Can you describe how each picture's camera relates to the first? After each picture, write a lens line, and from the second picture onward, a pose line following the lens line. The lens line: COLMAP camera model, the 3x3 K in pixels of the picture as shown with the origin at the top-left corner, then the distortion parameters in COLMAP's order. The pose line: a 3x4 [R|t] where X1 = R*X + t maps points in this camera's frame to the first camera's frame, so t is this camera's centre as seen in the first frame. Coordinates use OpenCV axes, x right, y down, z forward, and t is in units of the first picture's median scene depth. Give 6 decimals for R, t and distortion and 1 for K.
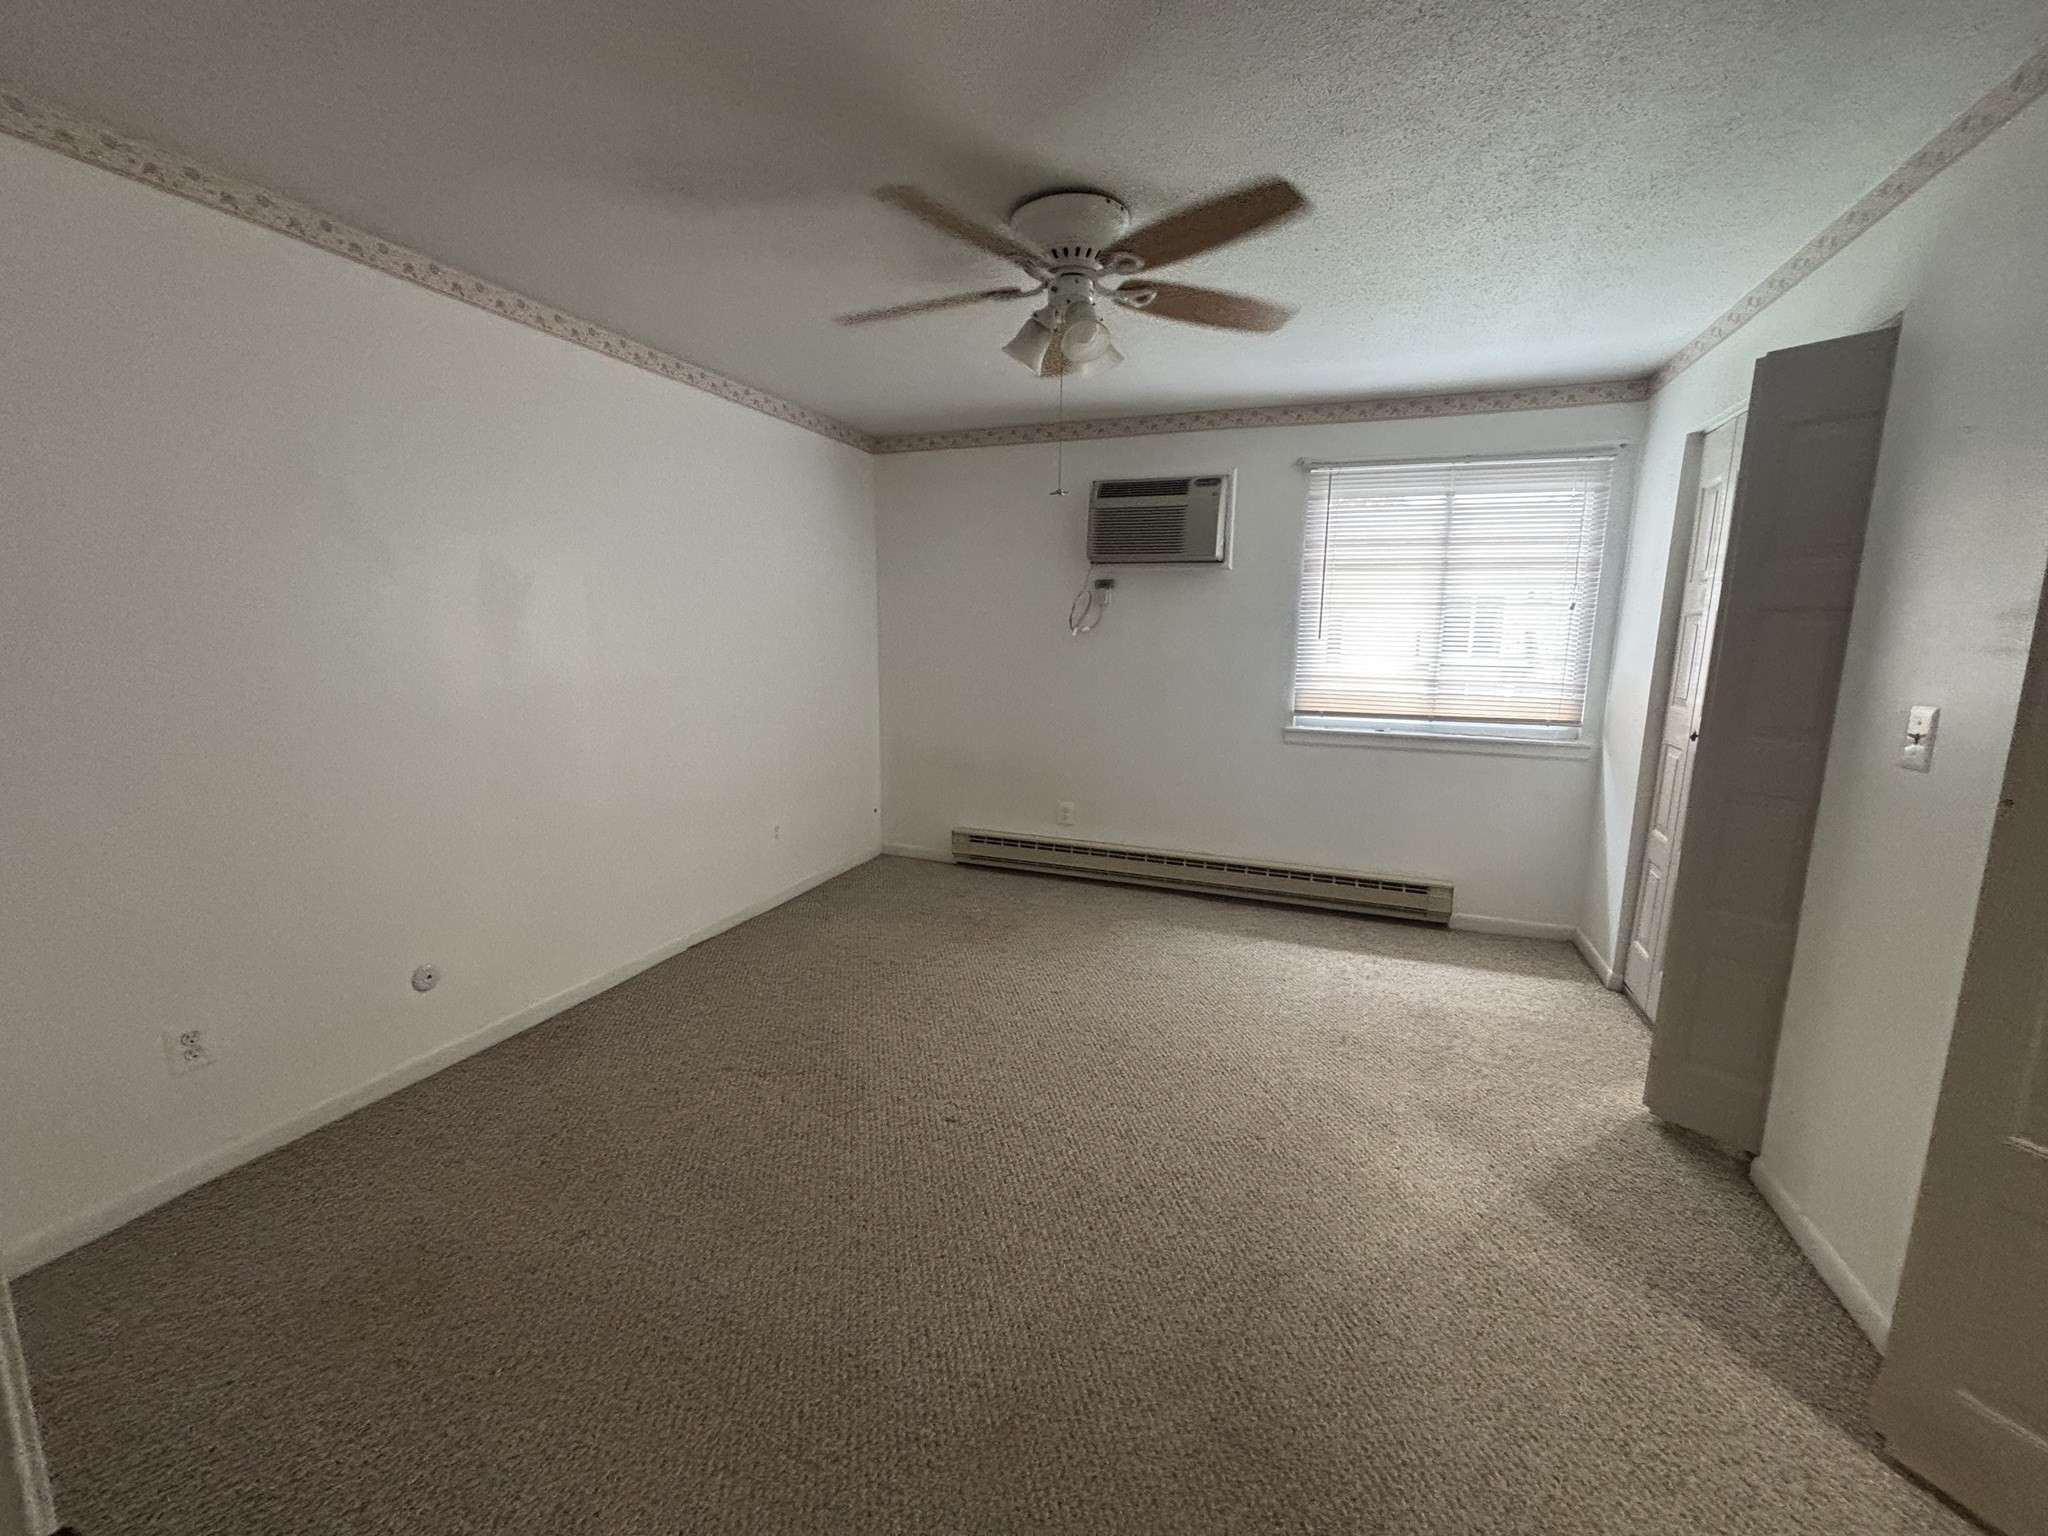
lens RADIAL K [[826.6, 0, 1024.0], [0, 826.6, 768.0], [0, 0, 1]] dist [0.000113, 0.000192]
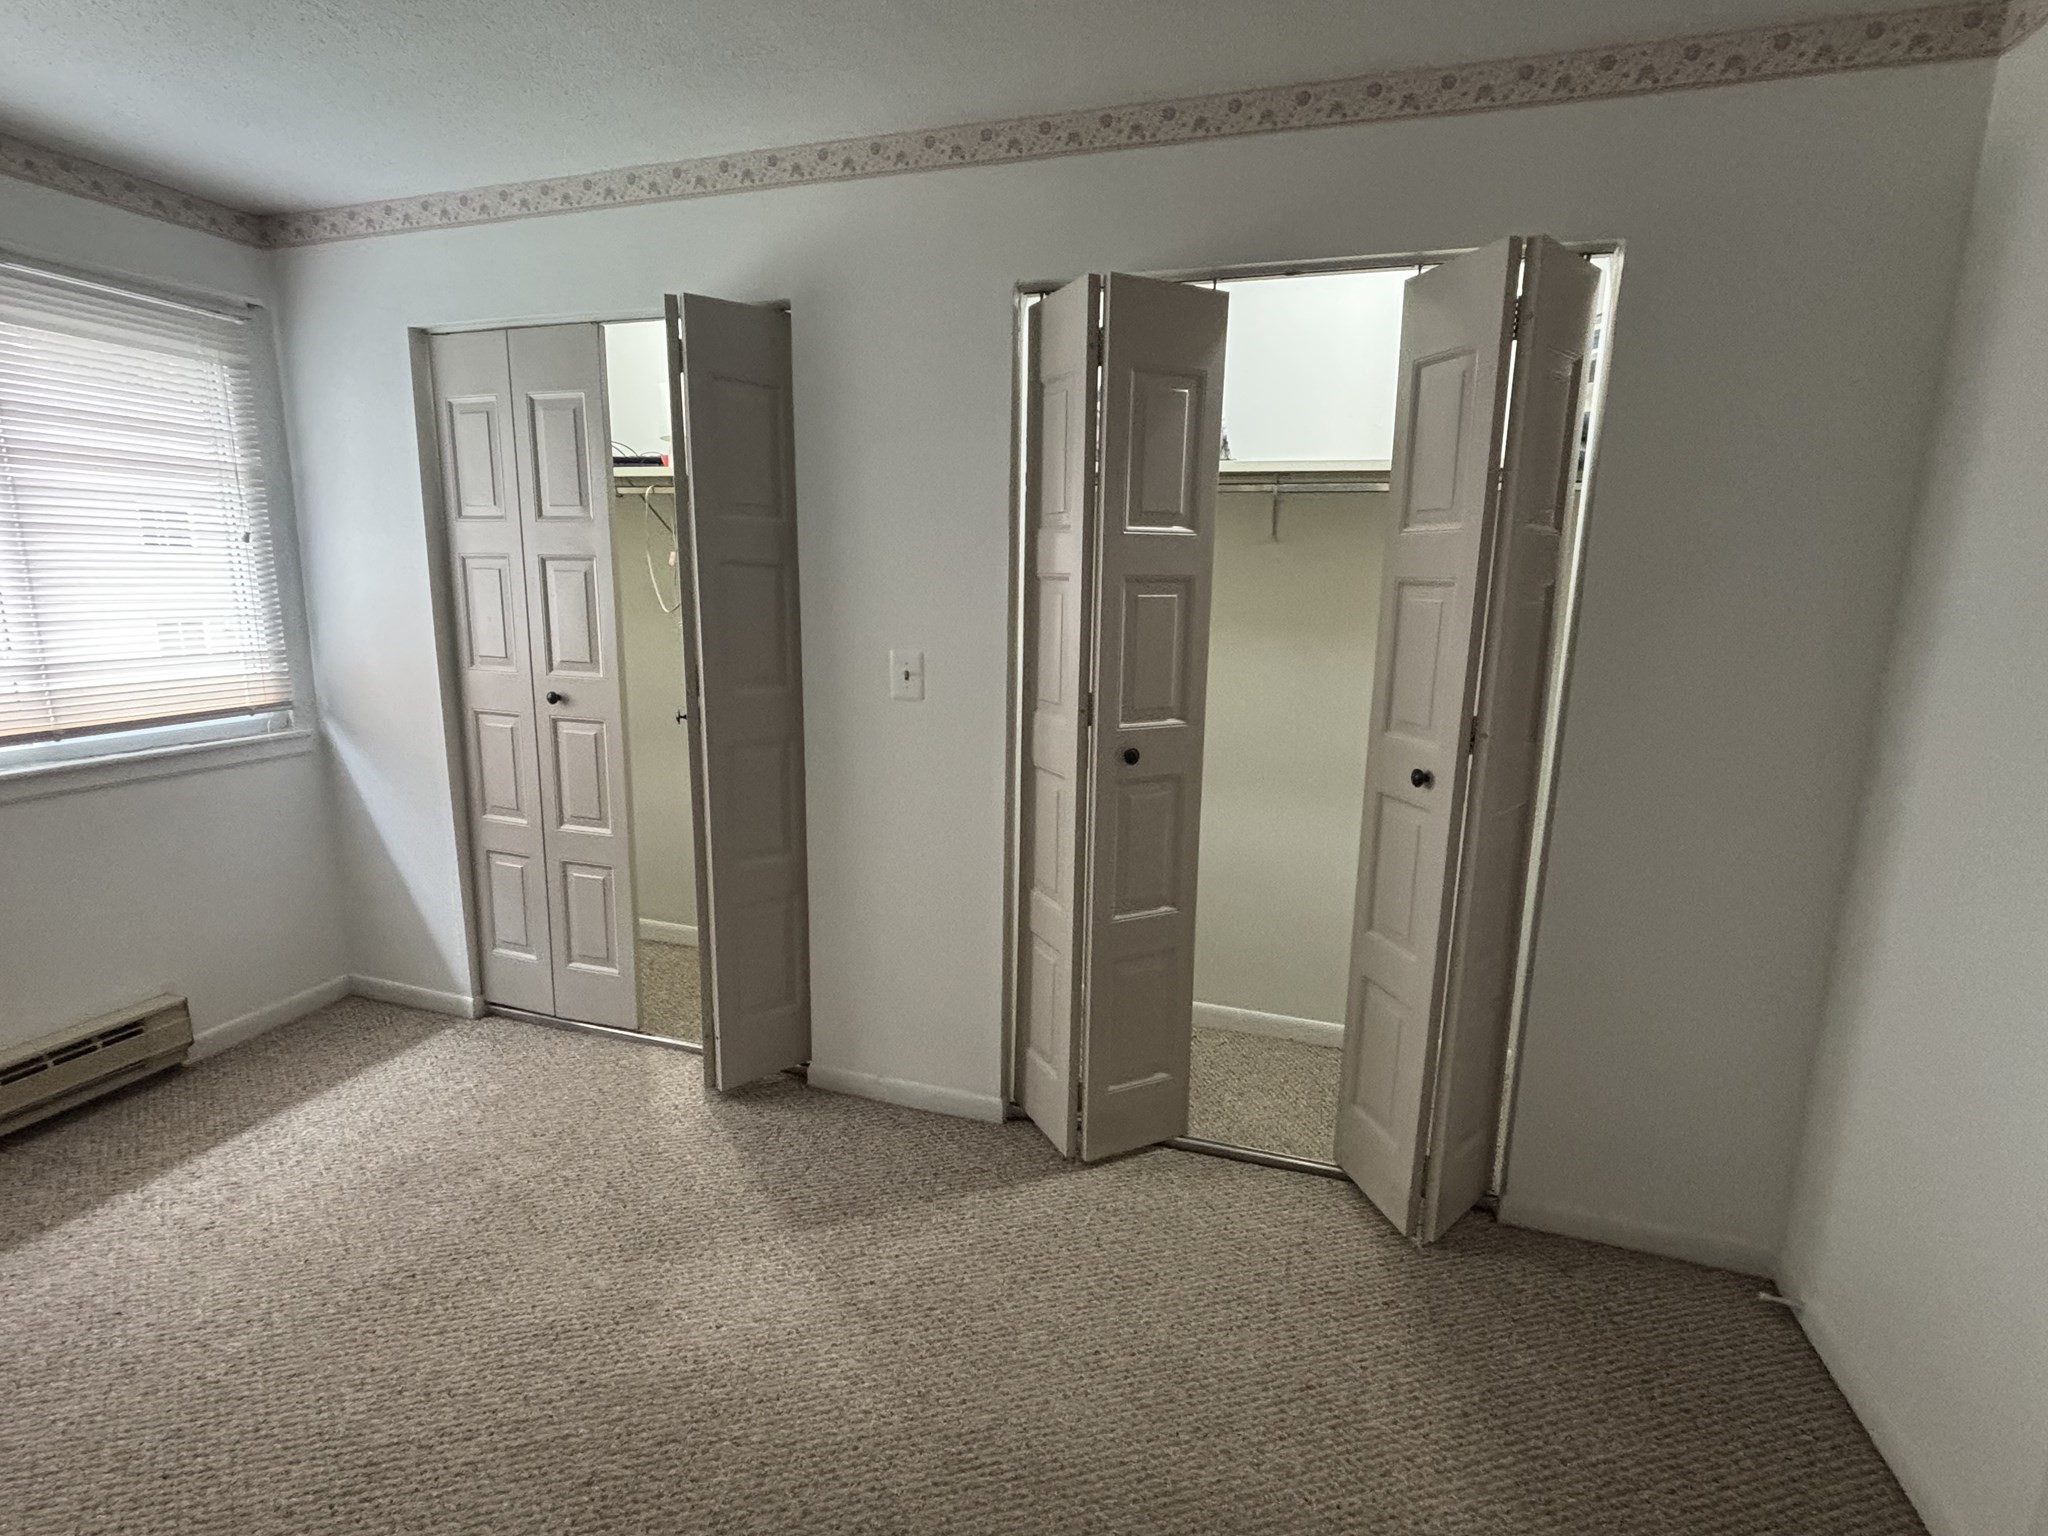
lens RADIAL K [[982.6, 0, 1024.0], [0, 982.6, 768.0], [0, 0, 1]] dist [-0.010810, 0.000166]
pose [[-0.062914, -0.207327, 0.976247, -0.196458], [0.147610, 0.965493, 0.214556, -0.090004], [-0.987043, 0.157603, -0.030140, 0.425792]]
